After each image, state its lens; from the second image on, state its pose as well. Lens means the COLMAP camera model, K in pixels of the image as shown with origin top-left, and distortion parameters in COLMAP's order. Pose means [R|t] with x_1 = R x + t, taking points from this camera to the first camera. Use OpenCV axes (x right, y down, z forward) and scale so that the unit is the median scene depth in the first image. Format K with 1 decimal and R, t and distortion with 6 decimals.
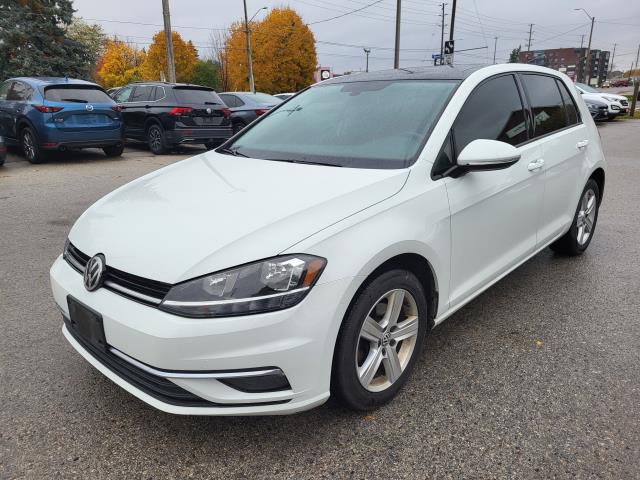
lens RADIAL K [[481.7, 0, 326.4], [0, 481.7, 234.4], [0, 0, 1]] dist [0.051287, -0.004402]
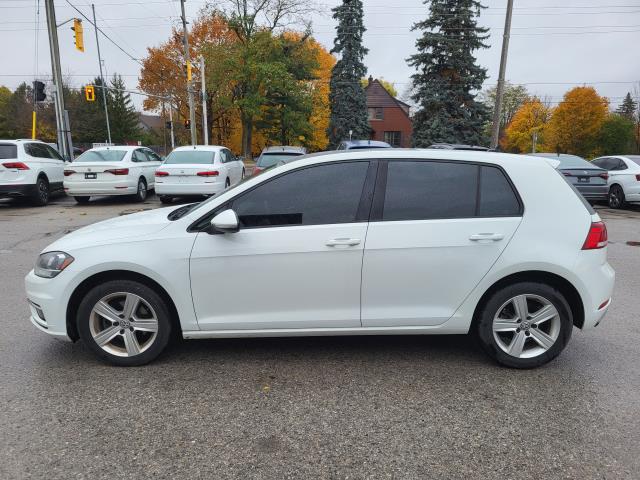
lens RADIAL K [[484.3, 0, 320.0], [0, 484.3, 240.0], [0, 0, 1]] dist [0.049907, -0.012460]
pose [[0.696583, 0.160904, -0.699201, 0.066837], [-0.227250, 0.973834, -0.002295, -0.007796], [0.680536, 0.160492, 0.714922, 0.010193]]
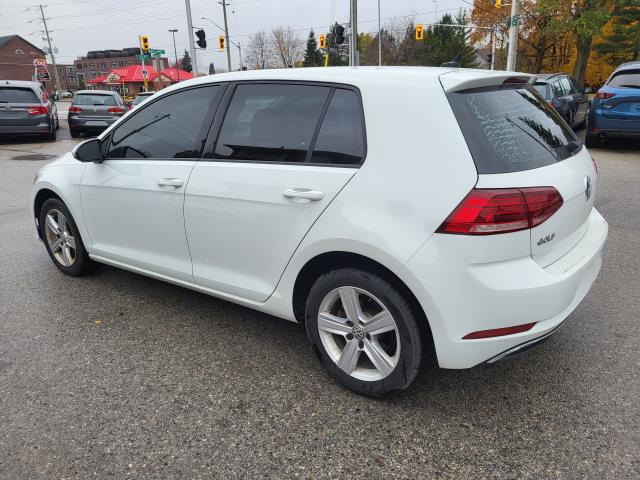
lens RADIAL K [[481.7, 0, 326.4], [0, 481.7, 234.4], [0, 0, 1]] dist [0.051287, -0.004402]
pose [[0.124379, 0.307769, -0.943297, 0.079914], [-0.264515, 0.926560, 0.267430, -0.022117], [0.956327, 0.216254, 0.196654, 0.064787]]
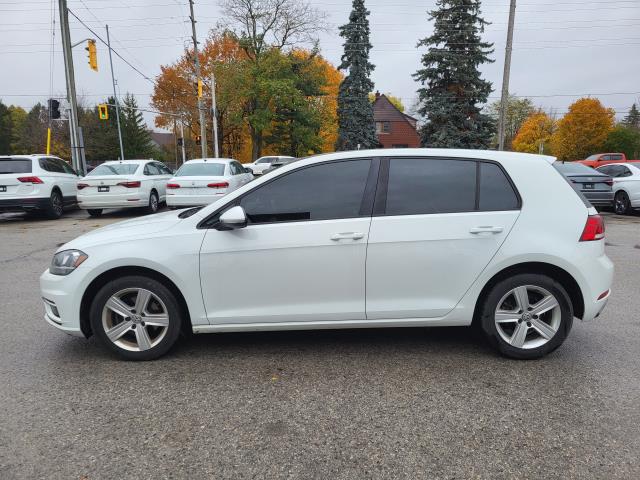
lens RADIAL K [[481.7, 0, 326.4], [0, 481.7, 234.4], [0, 0, 1]] dist [0.051287, -0.004402]
pose [[0.692825, 0.124734, -0.710236, 0.068974], [-0.215767, 0.975660, -0.039130, -0.005463], [0.688068, 0.180355, 0.702876, 0.009794]]
